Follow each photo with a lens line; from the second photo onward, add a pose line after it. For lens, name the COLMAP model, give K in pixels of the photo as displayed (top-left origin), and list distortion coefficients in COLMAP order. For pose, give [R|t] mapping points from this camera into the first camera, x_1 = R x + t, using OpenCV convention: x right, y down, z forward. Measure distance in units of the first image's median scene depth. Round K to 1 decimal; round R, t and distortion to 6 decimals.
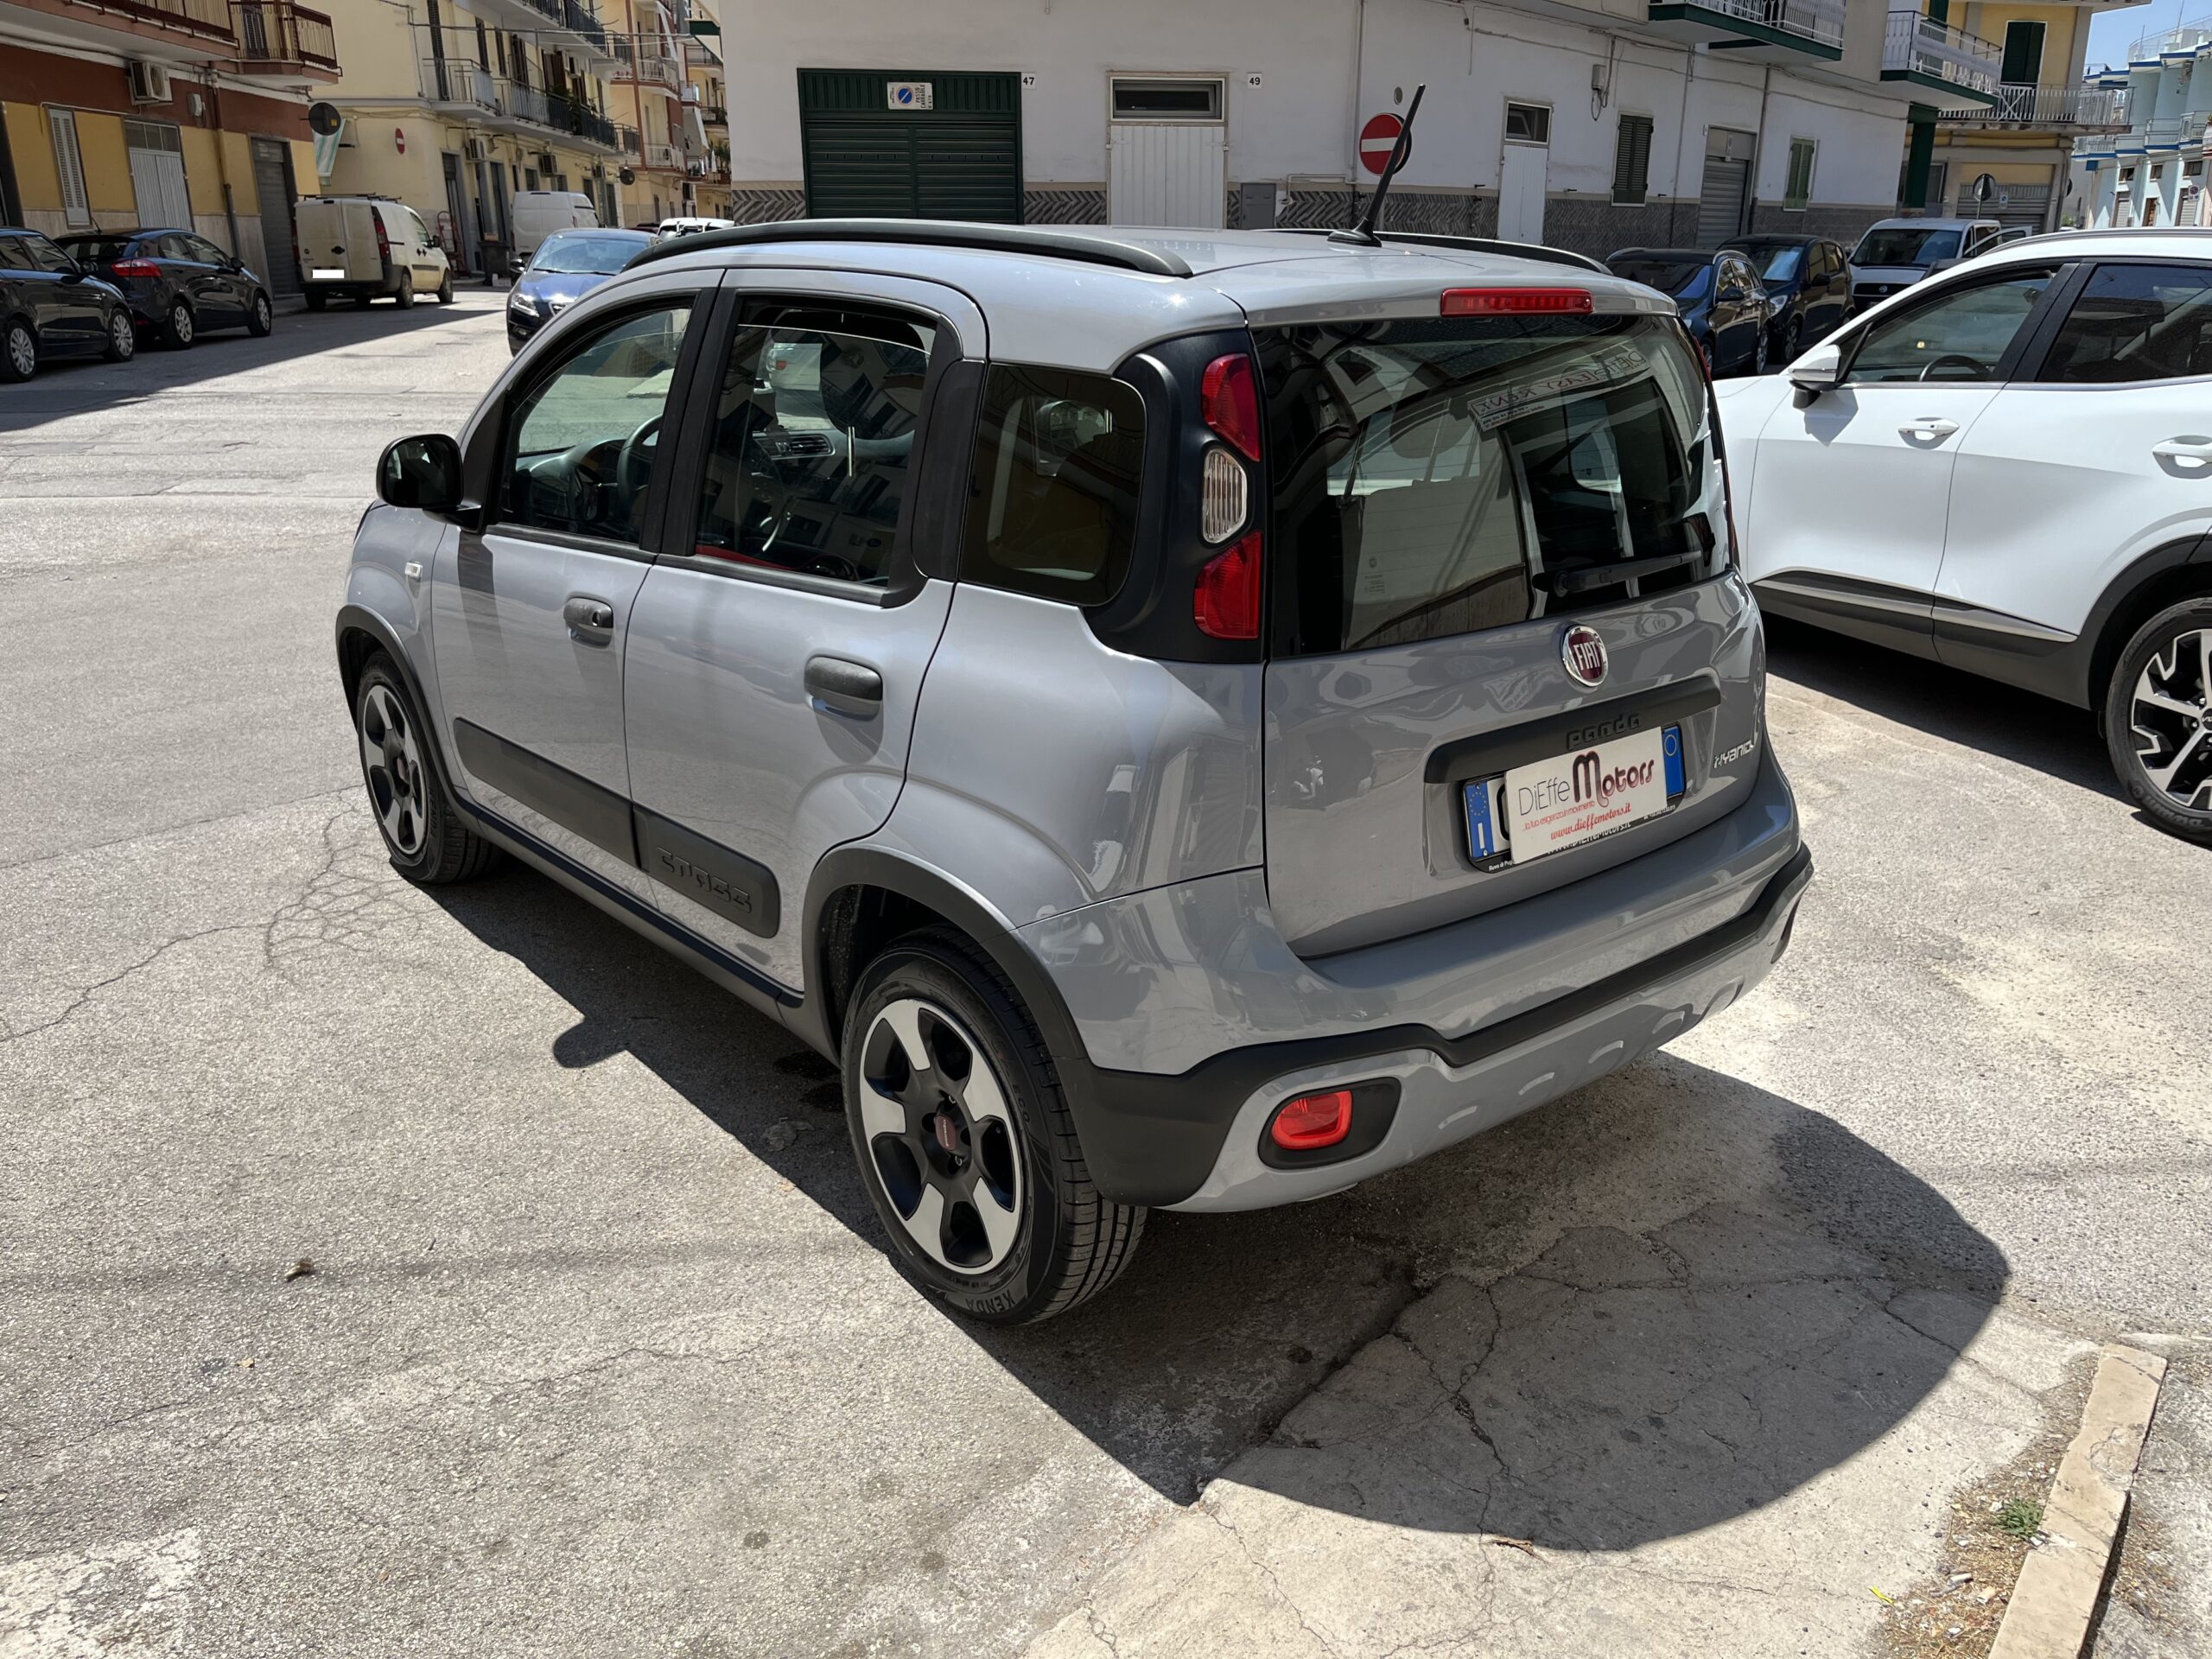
lens RADIAL K [[1684.4, 0, 1132.8], [0, 1684.4, 831.8], [0, 0, 1]] dist [0.067130, -0.099750]
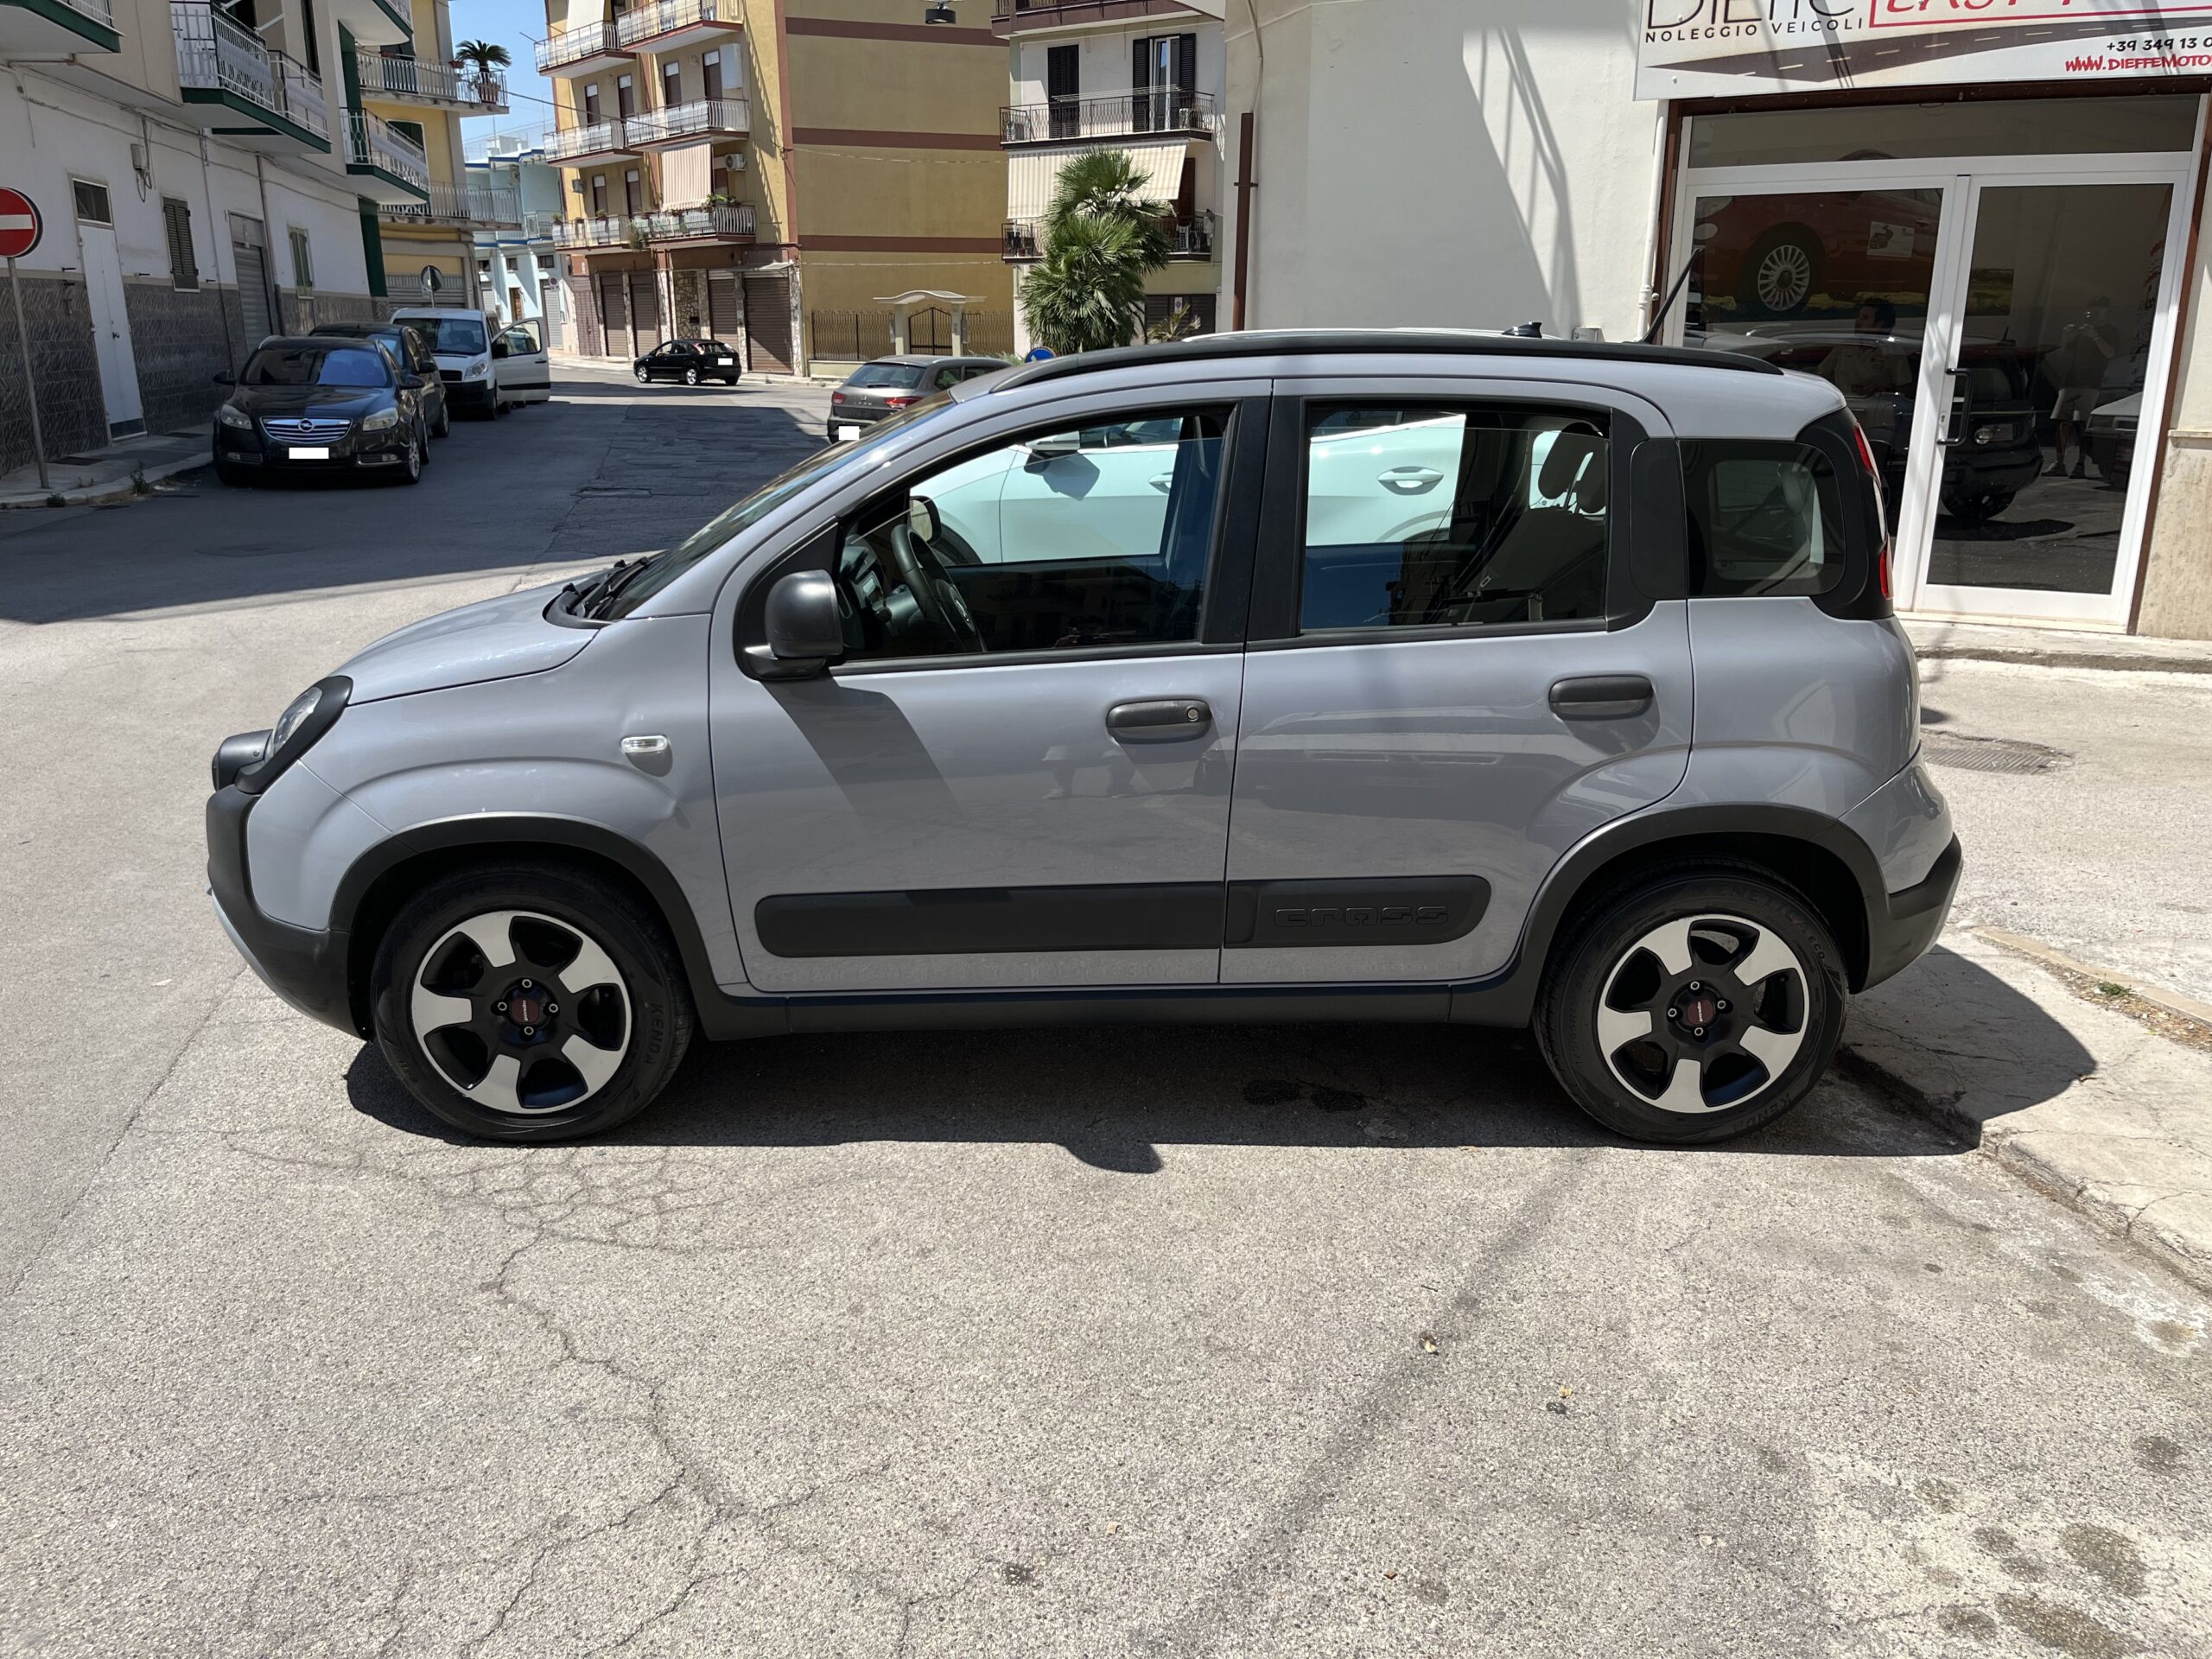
lens RADIAL K [[1684.4, 0, 1127.7], [0, 1684.4, 813.8], [0, 0, 1]] dist [0.067130, -0.099750]
pose [[0.631943, -0.214885, 0.744629, -0.178196], [0.255062, 0.964935, 0.061998, -0.022300], [-0.731841, 0.150747, 0.664593, 0.055051]]
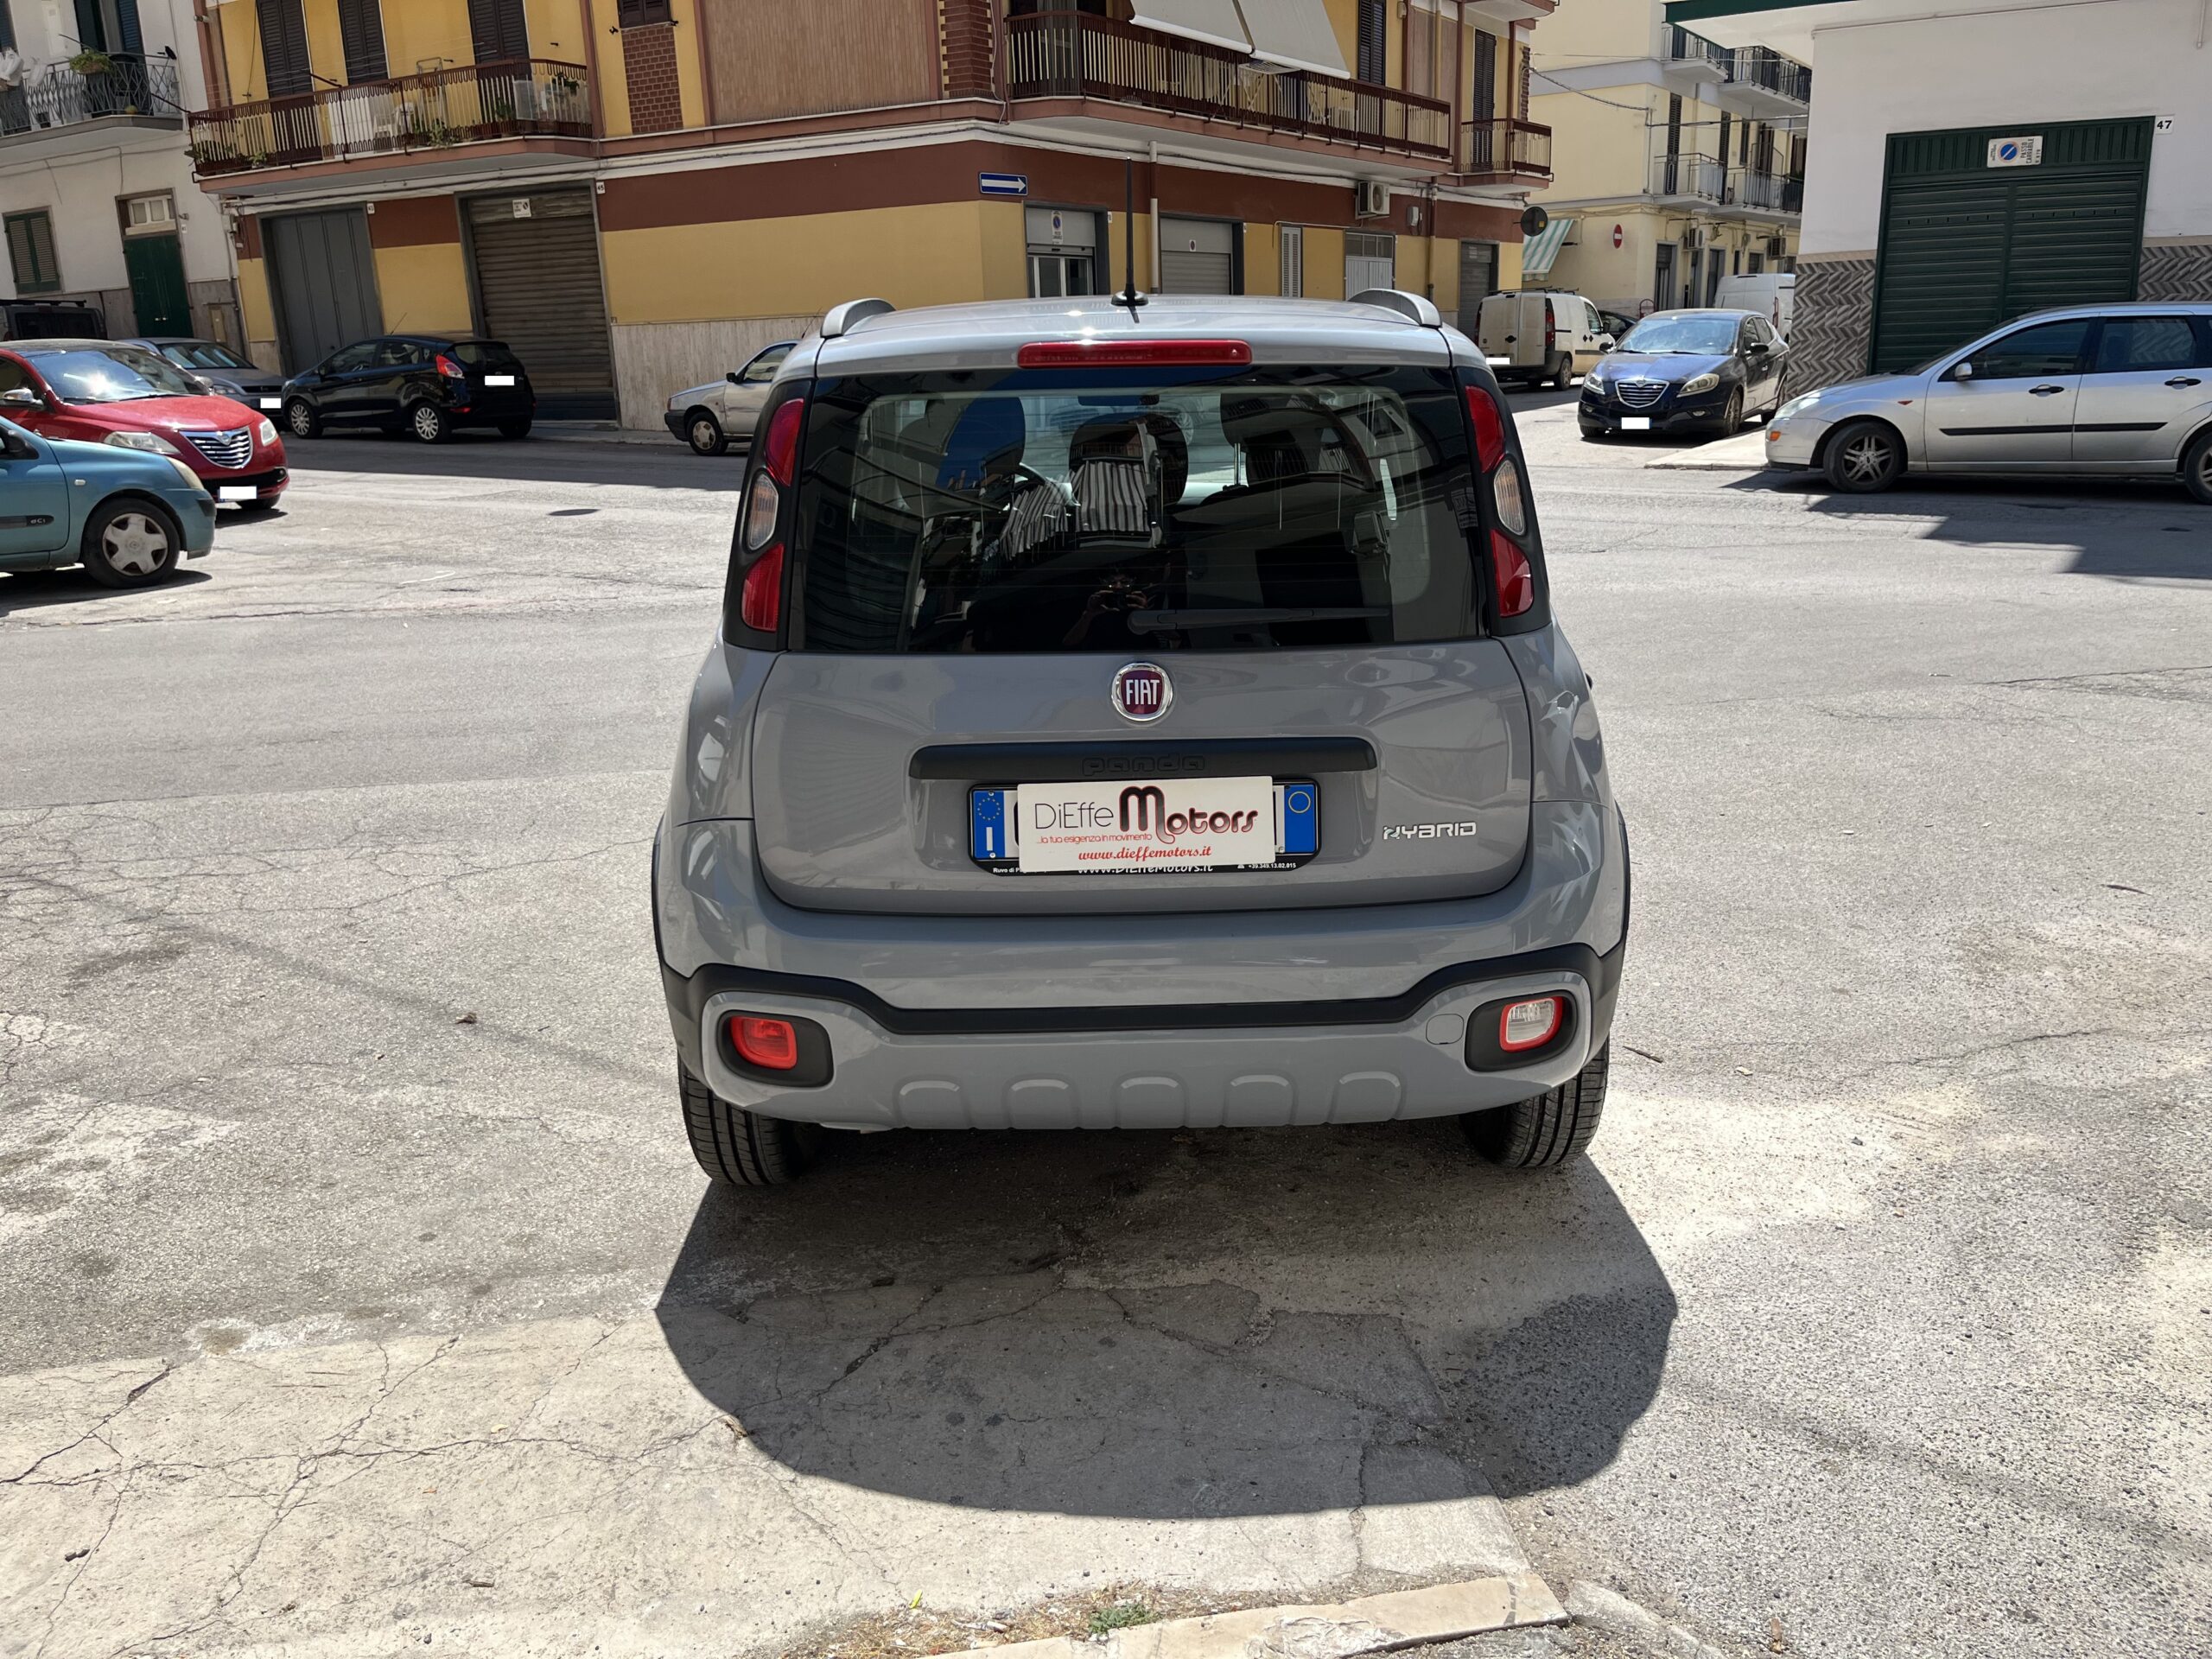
lens RADIAL K [[1684.4, 0, 1129.2], [0, 1684.4, 828.4], [0, 0, 1]] dist [0.067130, -0.099750]
pose [[0.768806, 0.152359, -0.621067, 0.115536], [-0.180844, 0.983358, 0.017372, -0.004809], [0.613378, 0.098961, 0.783565, 0.024841]]
